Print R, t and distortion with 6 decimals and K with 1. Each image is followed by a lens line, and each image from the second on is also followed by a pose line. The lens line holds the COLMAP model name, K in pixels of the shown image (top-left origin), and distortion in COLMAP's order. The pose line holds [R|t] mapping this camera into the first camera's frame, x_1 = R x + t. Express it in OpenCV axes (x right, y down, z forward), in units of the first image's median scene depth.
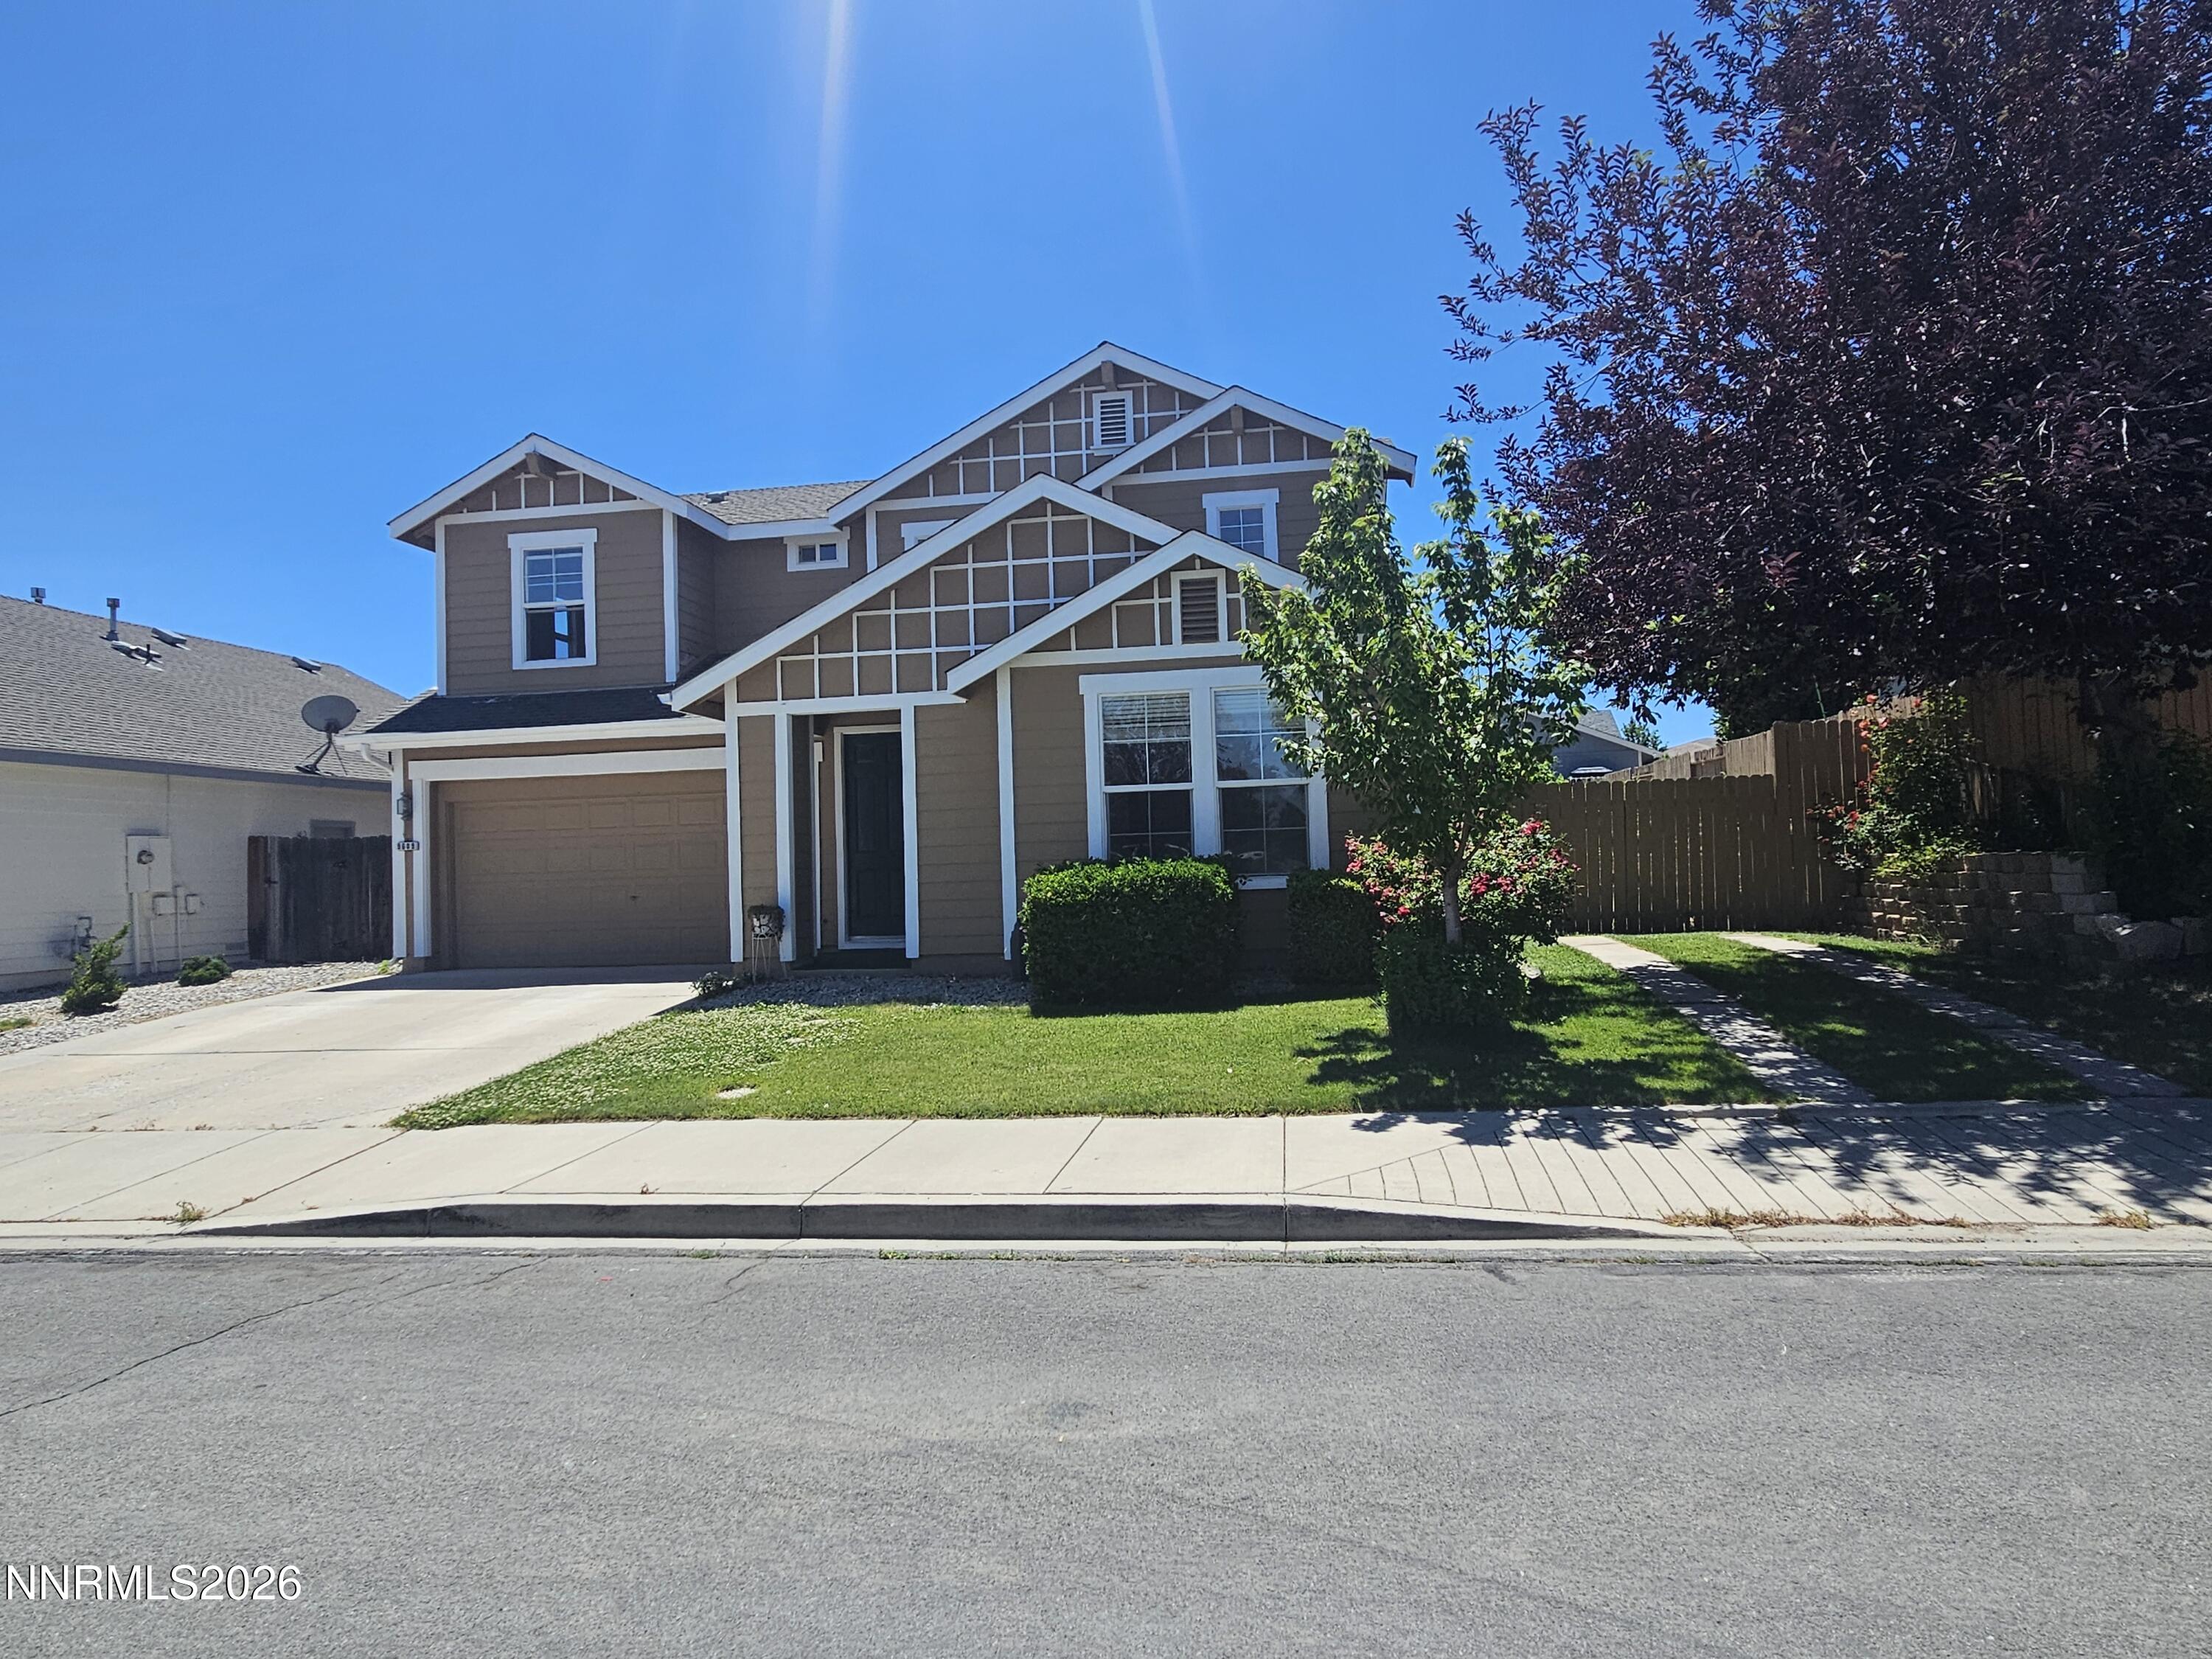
lens RADIAL K [[1084.8, 0, 1151.2], [0, 1084.8, 811.8], [0, 0, 1]] dist [-0.000622, 0.000099]
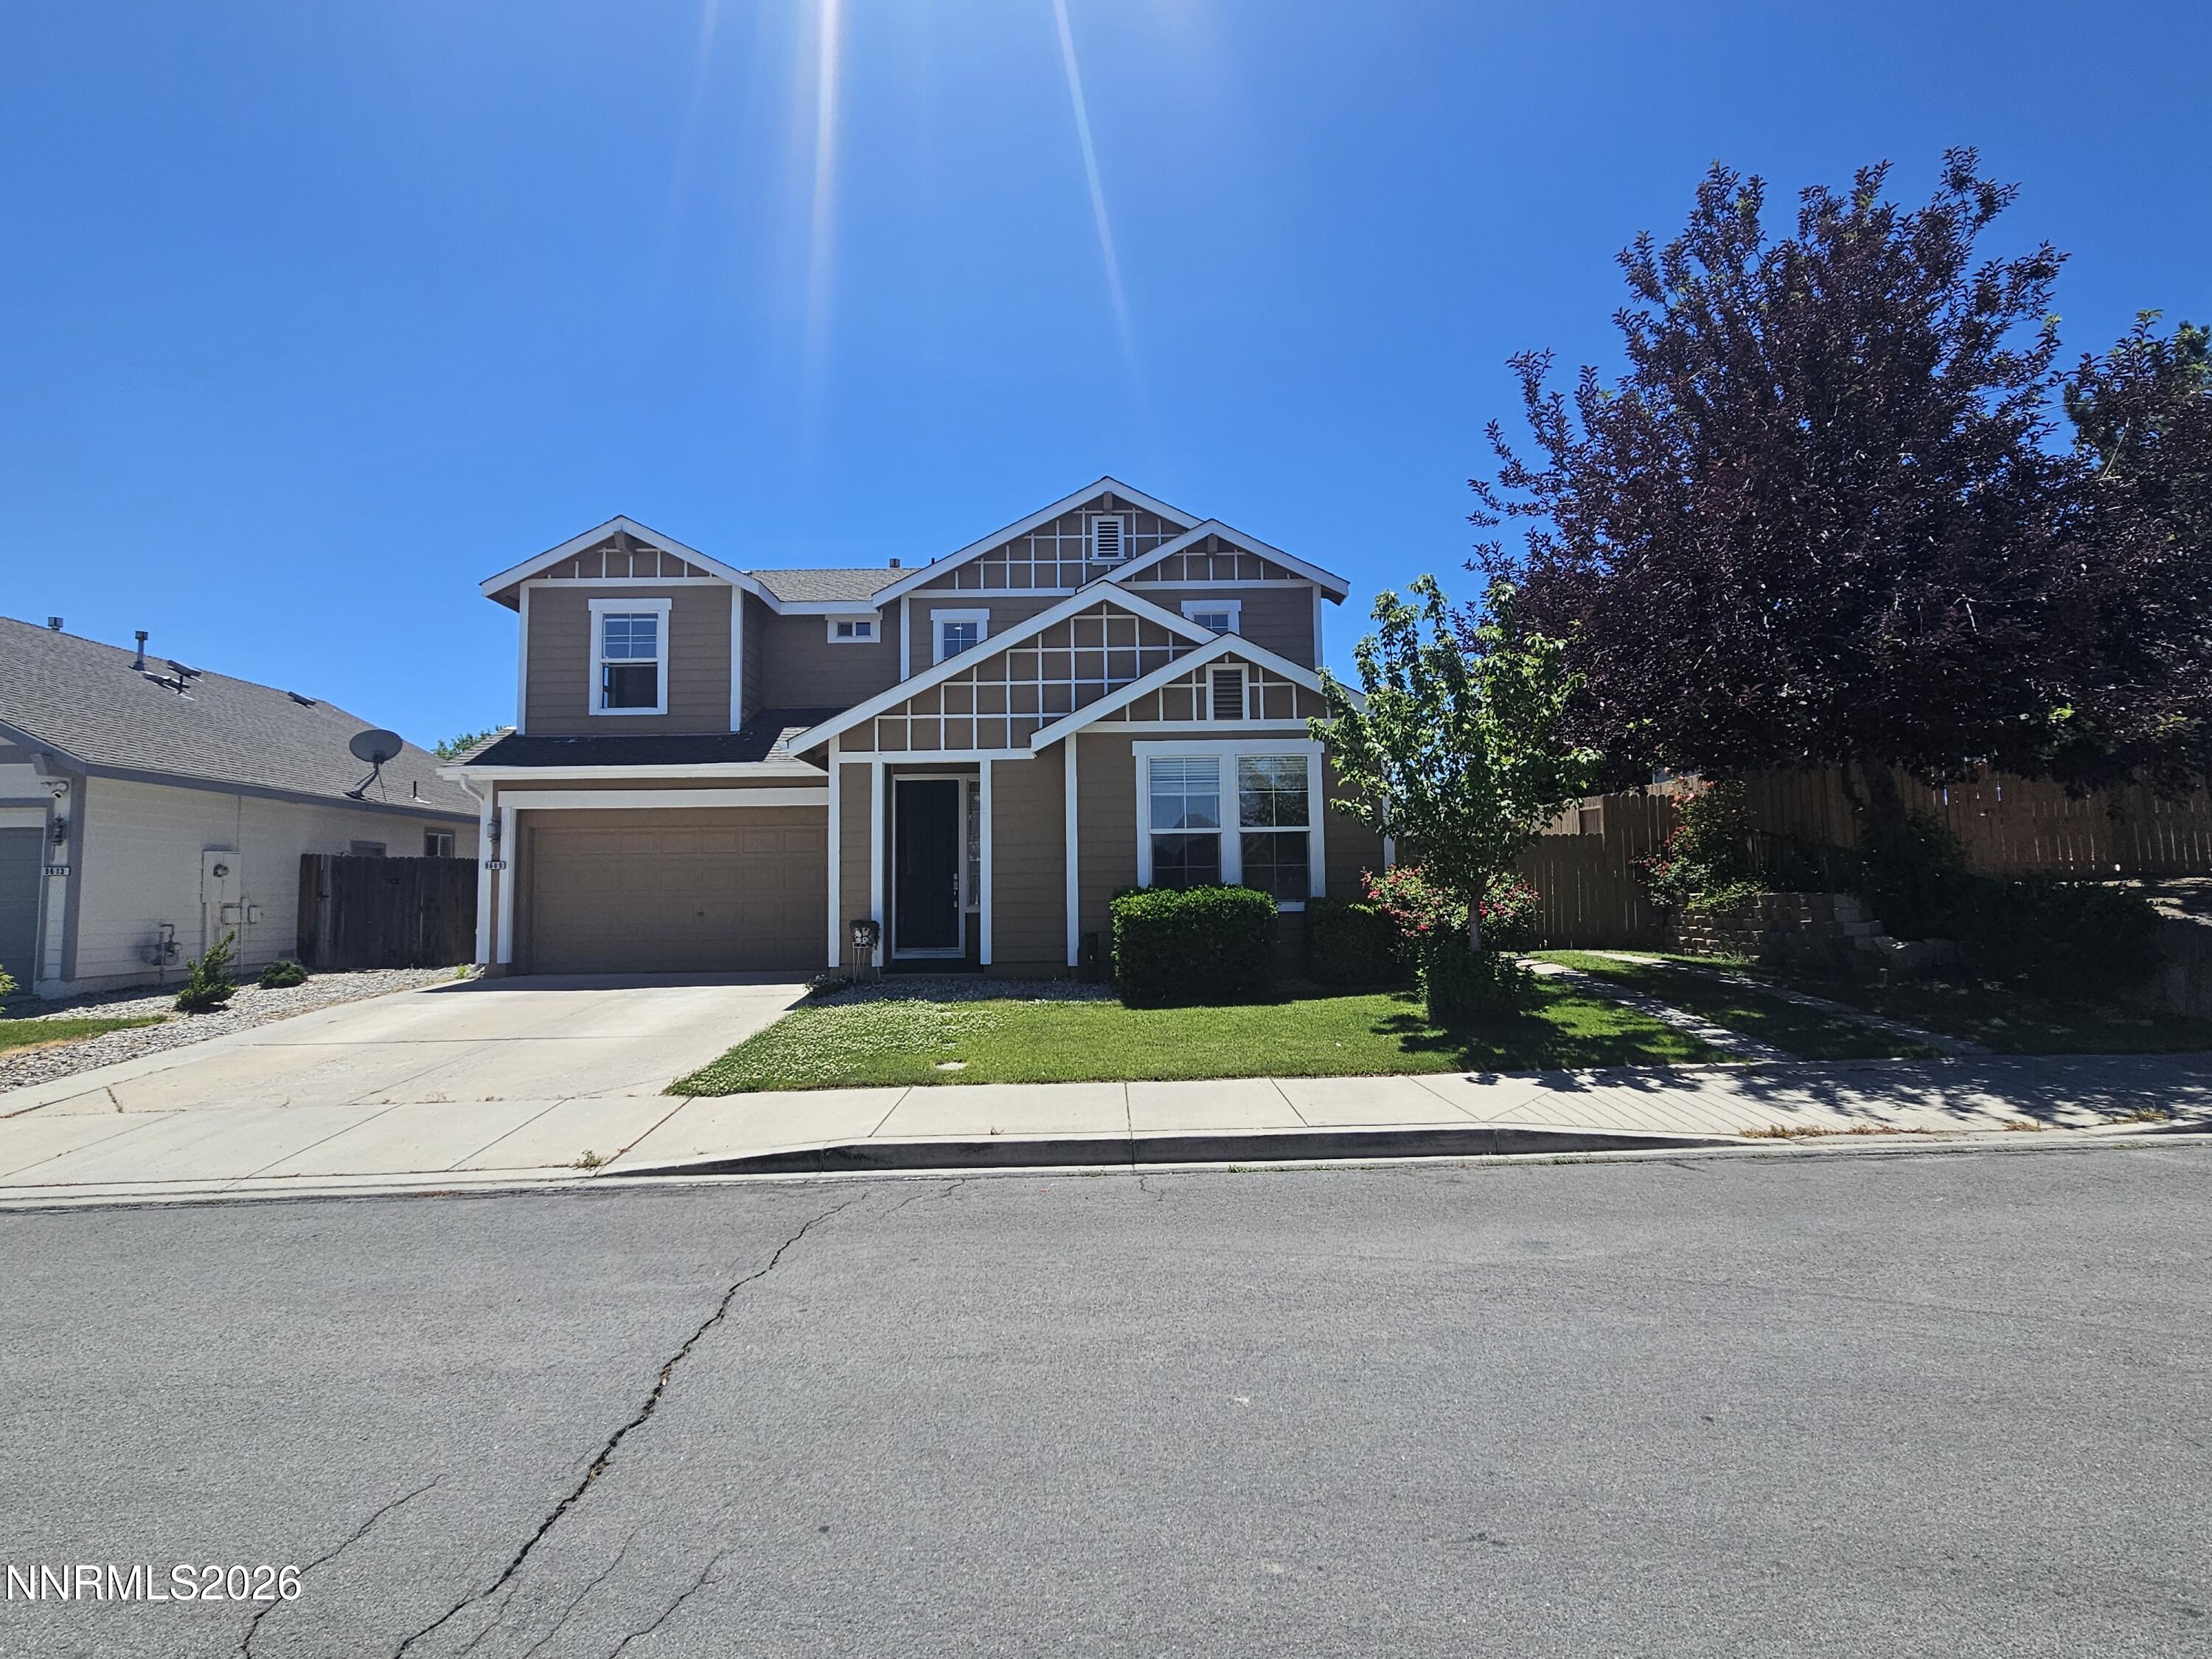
lens RADIAL K [[912.3, 0, 1110.8], [0, 912.3, 822.6], [0, 0, 1]] dist [0.000170, 0.000527]
pose [[0.990714, 0.027406, 0.133175, -0.216446], [-0.022811, 0.999095, -0.035909, 0.007860], [-0.134038, 0.032537, 0.990442, -0.047106]]
